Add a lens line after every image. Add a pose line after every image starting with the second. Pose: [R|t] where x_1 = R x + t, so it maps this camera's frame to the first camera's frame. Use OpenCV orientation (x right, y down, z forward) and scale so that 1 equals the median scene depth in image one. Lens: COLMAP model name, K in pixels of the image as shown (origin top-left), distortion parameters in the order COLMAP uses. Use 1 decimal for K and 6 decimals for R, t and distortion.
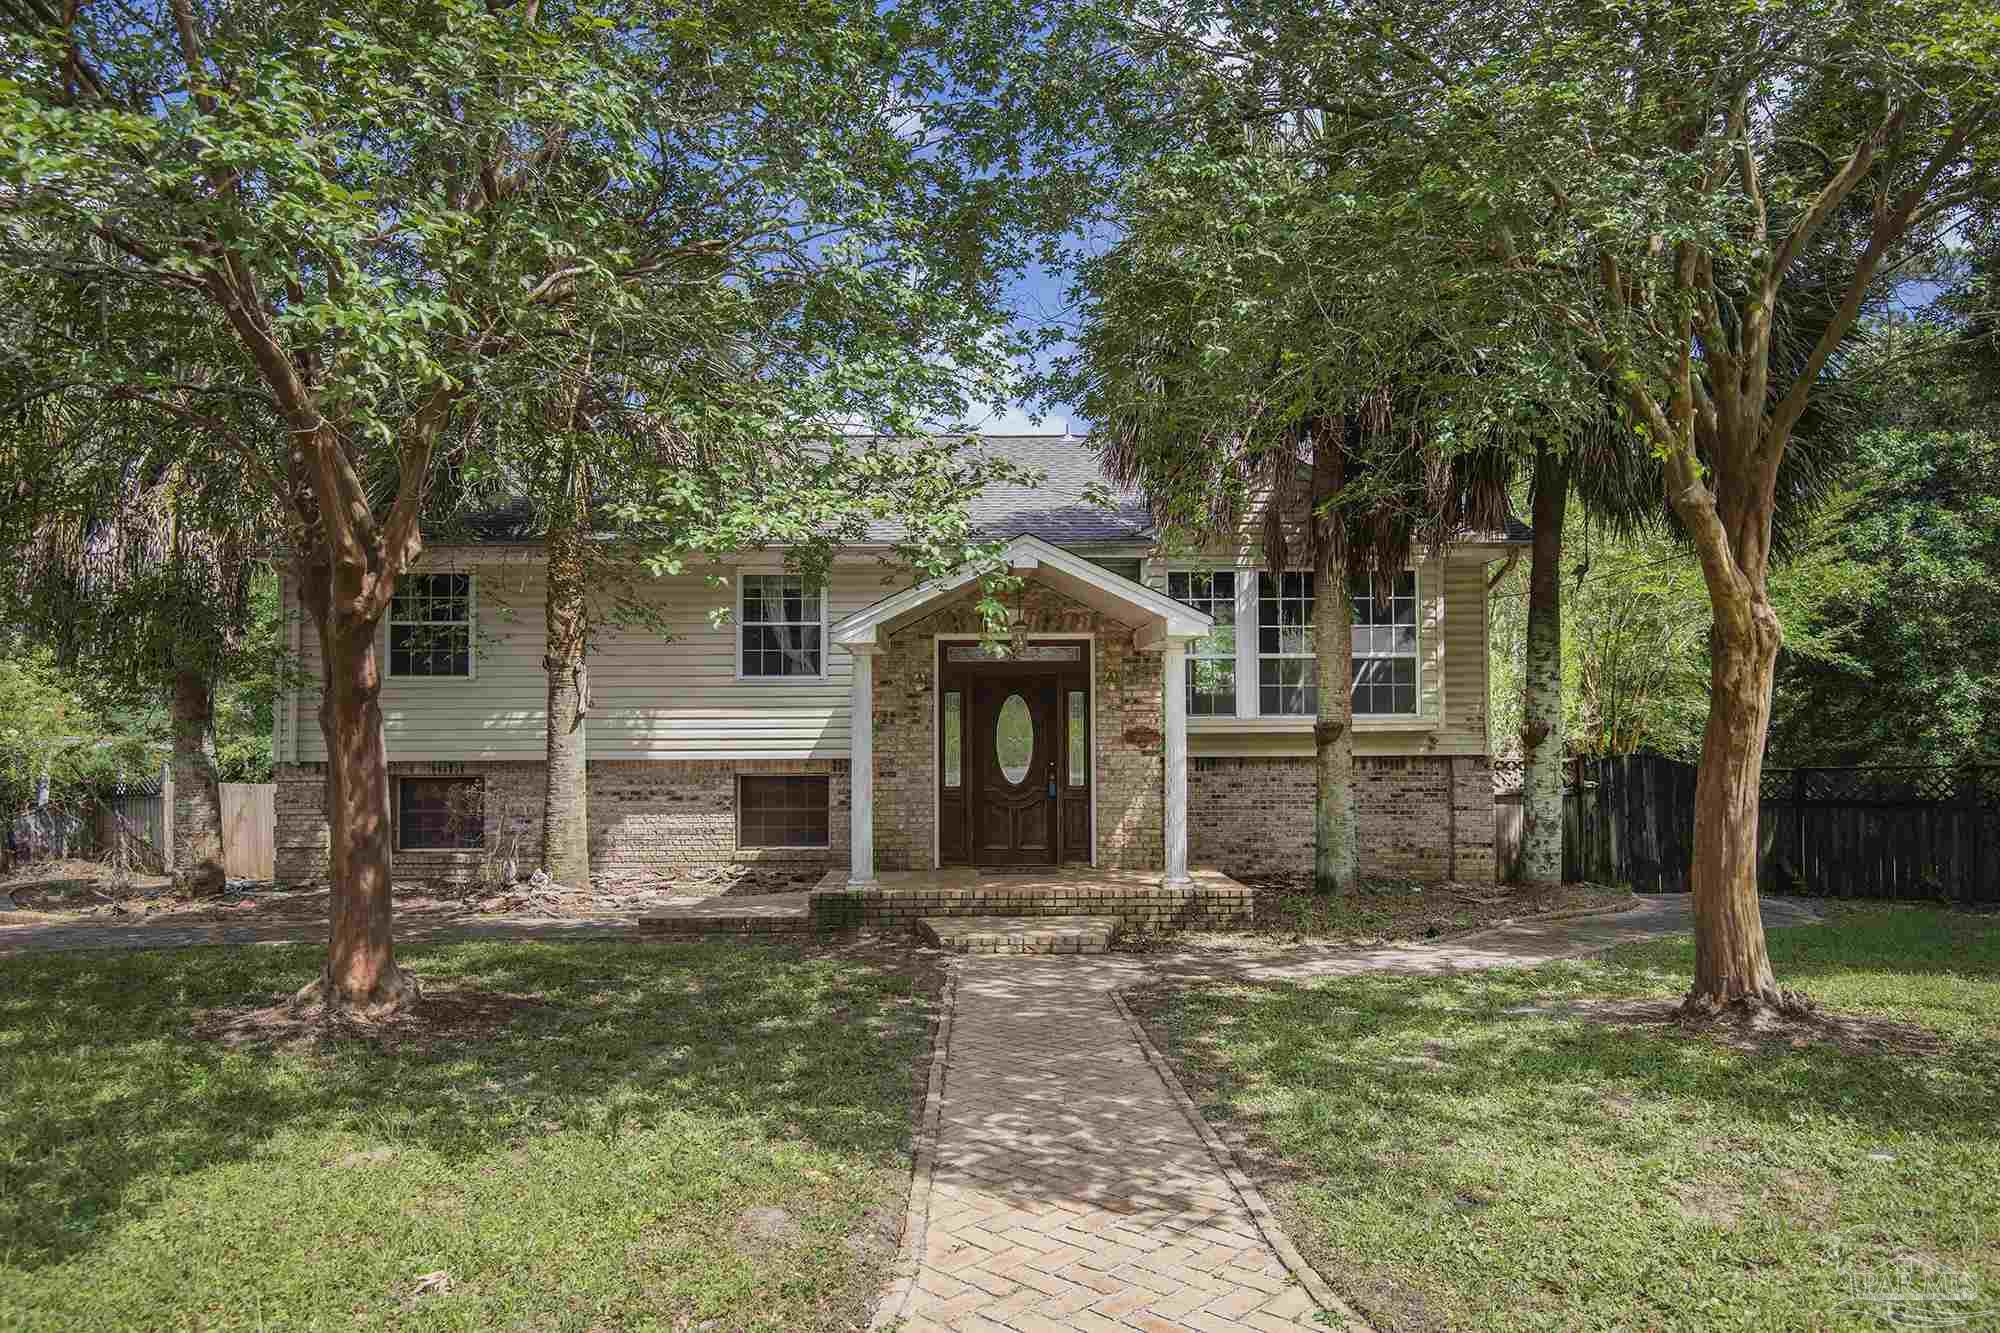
lens RADIAL K [[1133.6, 0, 1000.8], [0, 1133.6, 613.8], [0, 0, 1]] dist [0.000222, -0.000894]
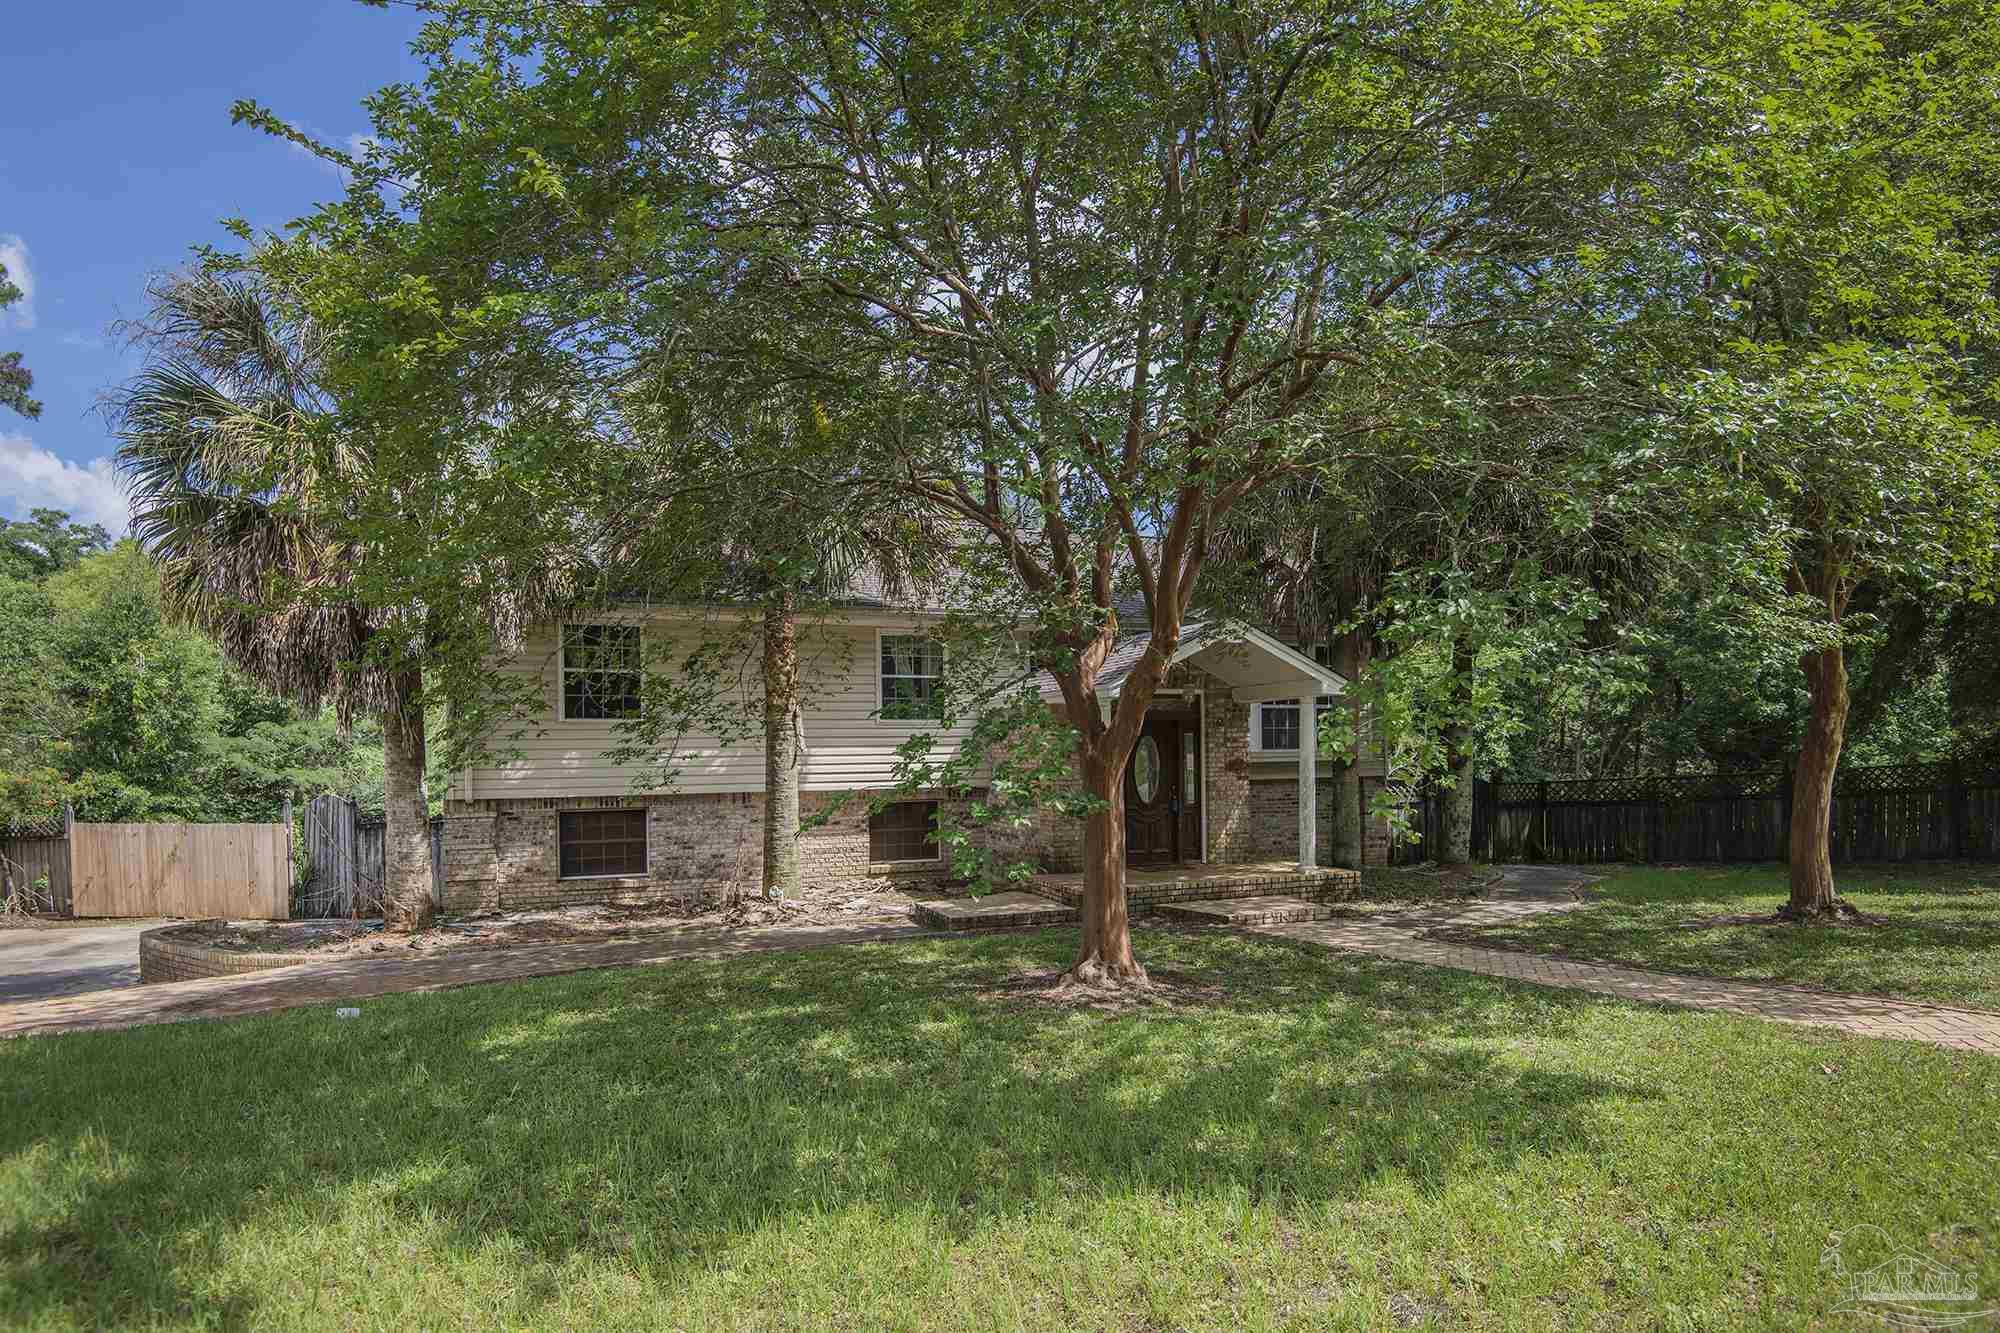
lens RADIAL K [[943.8, 0, 1000.0], [0, 943.8, 666.5], [0, 0, 1]] dist [-0.000222, -0.017126]
pose [[0.949260, 0.021378, 0.313766, -0.444722], [-0.021459, 0.999765, -0.003197, -0.000888], [-0.313760, -0.003699, 0.949495, 0.012142]]
